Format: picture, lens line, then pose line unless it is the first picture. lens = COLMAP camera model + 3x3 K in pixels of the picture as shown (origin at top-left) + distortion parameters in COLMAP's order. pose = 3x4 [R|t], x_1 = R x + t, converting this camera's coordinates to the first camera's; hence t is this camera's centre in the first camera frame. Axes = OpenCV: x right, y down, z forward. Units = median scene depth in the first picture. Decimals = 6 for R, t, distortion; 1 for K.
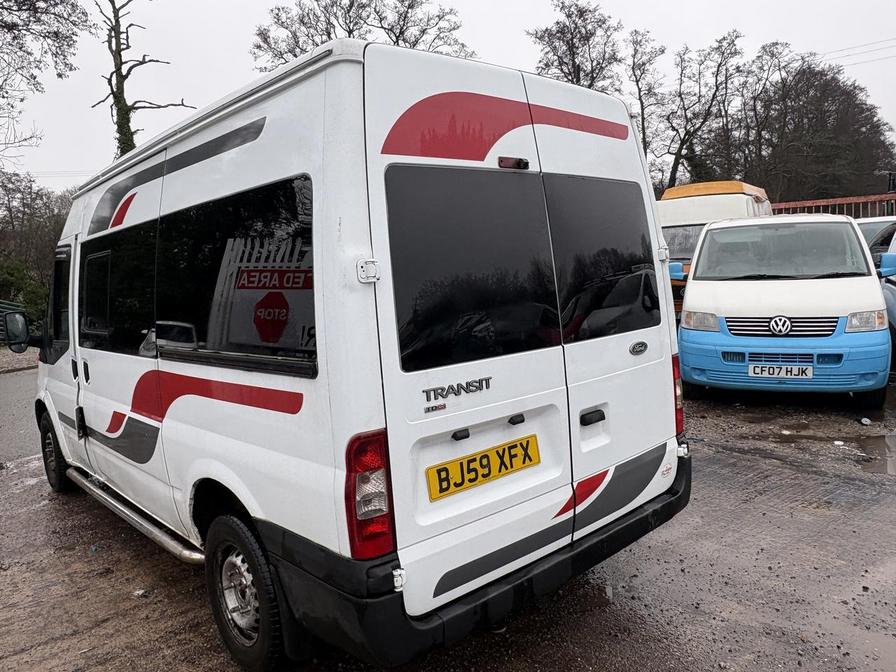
lens RADIAL K [[654.9, 0, 448.2], [0, 654.9, 328.1], [0, 0, 1]] dist [0.000364, 0.001933]
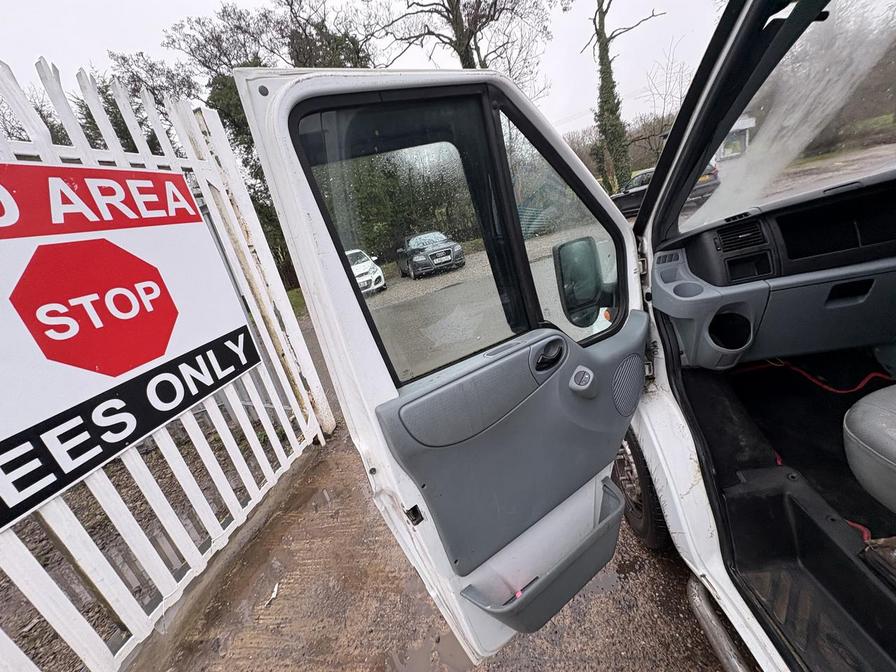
lens RADIAL K [[355.2, 0, 447.9], [0, 355.2, 337.3], [0, 0, 1]] dist [0.004613, -0.001070]
pose [[0.678600, 0.131333, -0.722671, -1.032364], [0.114824, 0.952820, 0.280981, -0.075475], [0.725477, -0.273654, 0.631503, 1.450492]]
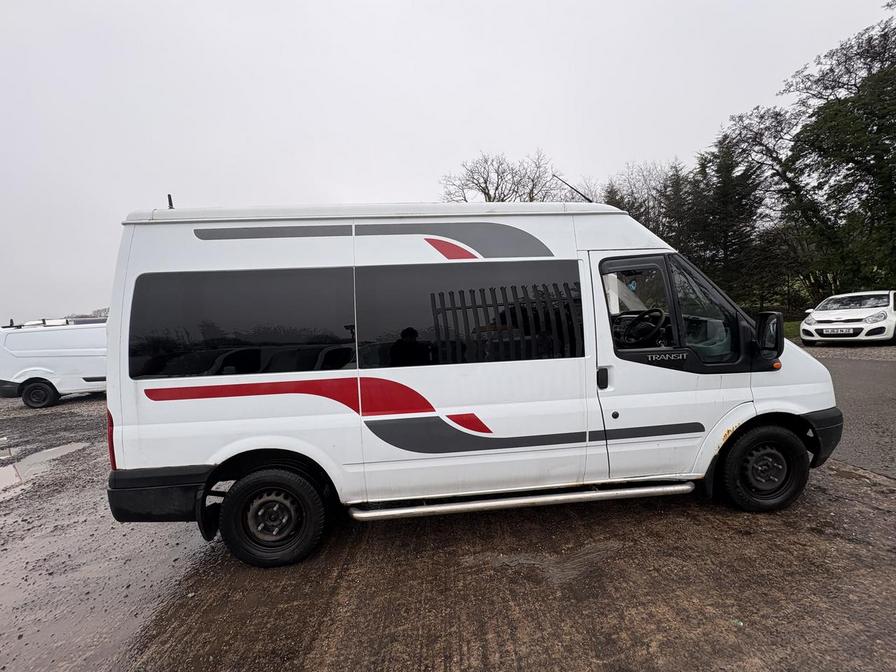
lens RADIAL K [[355.2, 0, 450.6], [0, 355.2, 334.0], [0, 0, 1]] dist [0.004613, -0.001070]
pose [[-0.592832, 0.139211, -0.793203, 0.594603], [0.017477, 0.986938, 0.160150, -0.247660], [0.805137, 0.081079, -0.587521, 2.404894]]
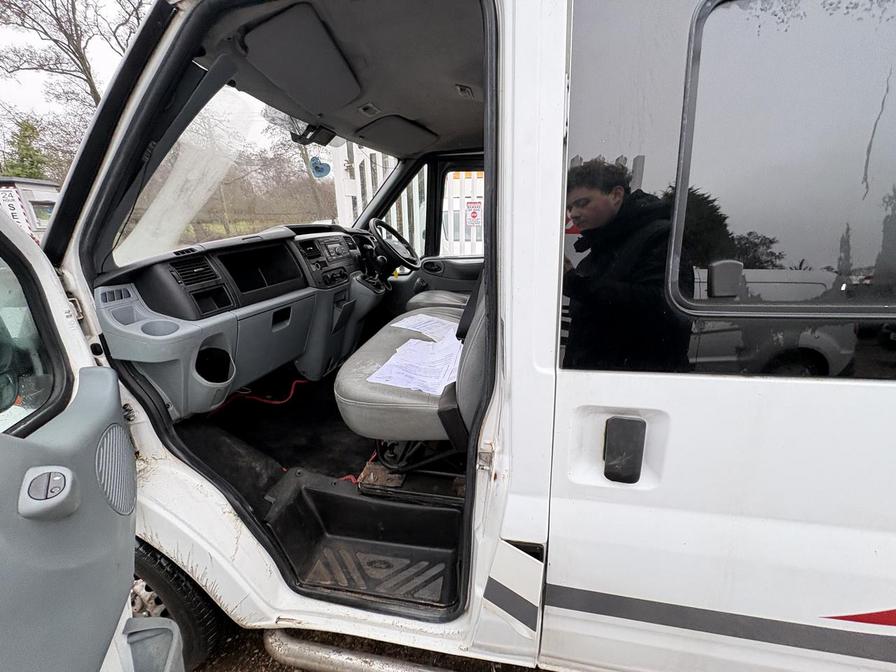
lens RADIAL K [[355.2, 0, 449.9], [0, 355.2, 338.1], [0, 0, 1]] dist [0.004613, -0.001070]
pose [[0.796204, -0.153818, 0.585148, -1.140489], [0.037735, 0.977885, 0.205711, -0.026250], [-0.603850, -0.141707, 0.784401, 1.482326]]
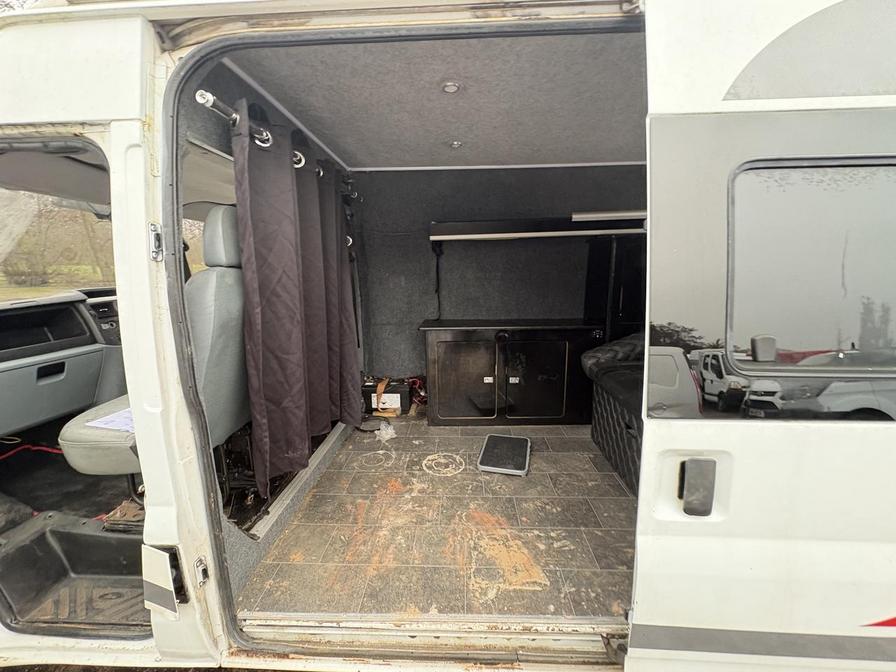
lens RADIAL K [[355.2, 0, 451.1], [0, 355.2, 338.3], [0, 0, 1]] dist [0.004613, -0.001070]
pose [[0.696017, -0.073984, 0.714204, -0.977318], [0.023809, 0.996509, 0.080025, -0.044507], [-0.717631, -0.038694, 0.695348, 1.149935]]
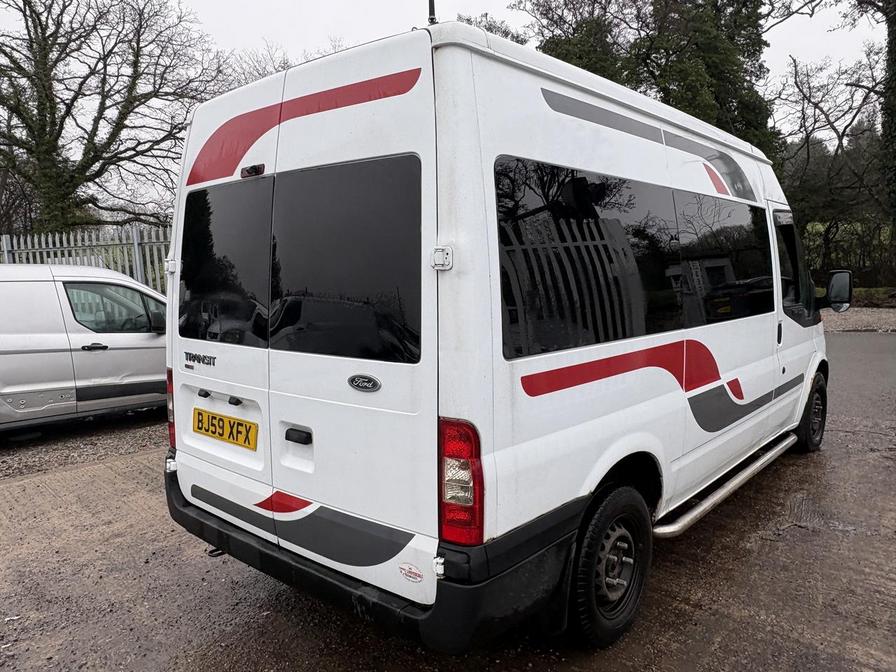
lens RADIAL K [[654.9, 0, 454.8], [0, 654.9, 338.3], [0, 0, 1]] dist [0.000364, 0.001933]
pose [[0.134490, 0.166709, -0.976791, 1.163270], [-0.074656, 0.984650, 0.157771, -0.165527], [0.988099, 0.051704, 0.144871, 1.114446]]
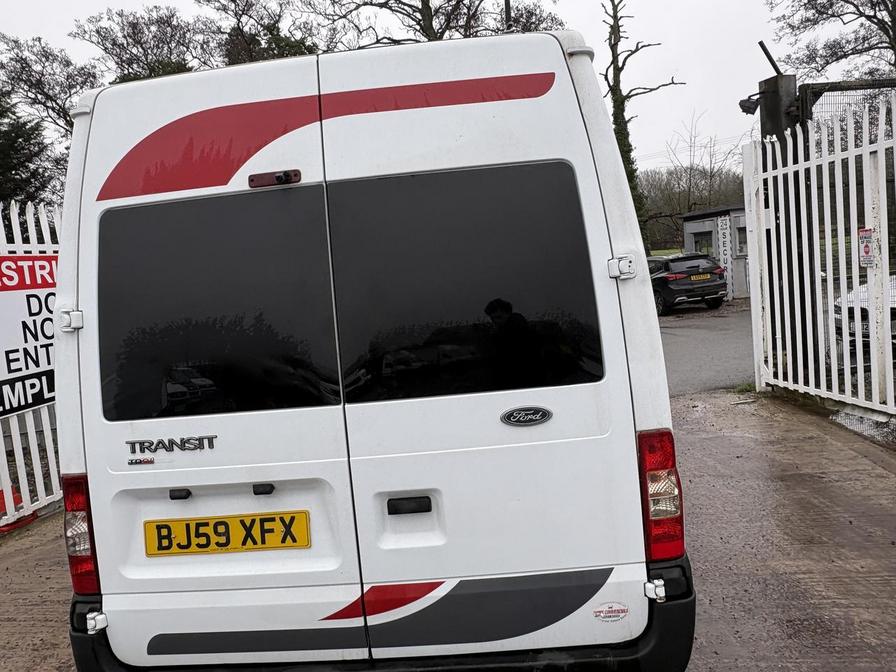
lens RADIAL K [[654.9, 0, 449.3], [0, 654.9, 333.7], [0, 0, 1]] dist [0.000364, 0.001933]
pose [[0.694419, 0.044219, -0.718211, 0.796050], [-0.010076, 0.998610, 0.051741, -0.096544], [0.719501, -0.028693, 0.693899, 0.548150]]
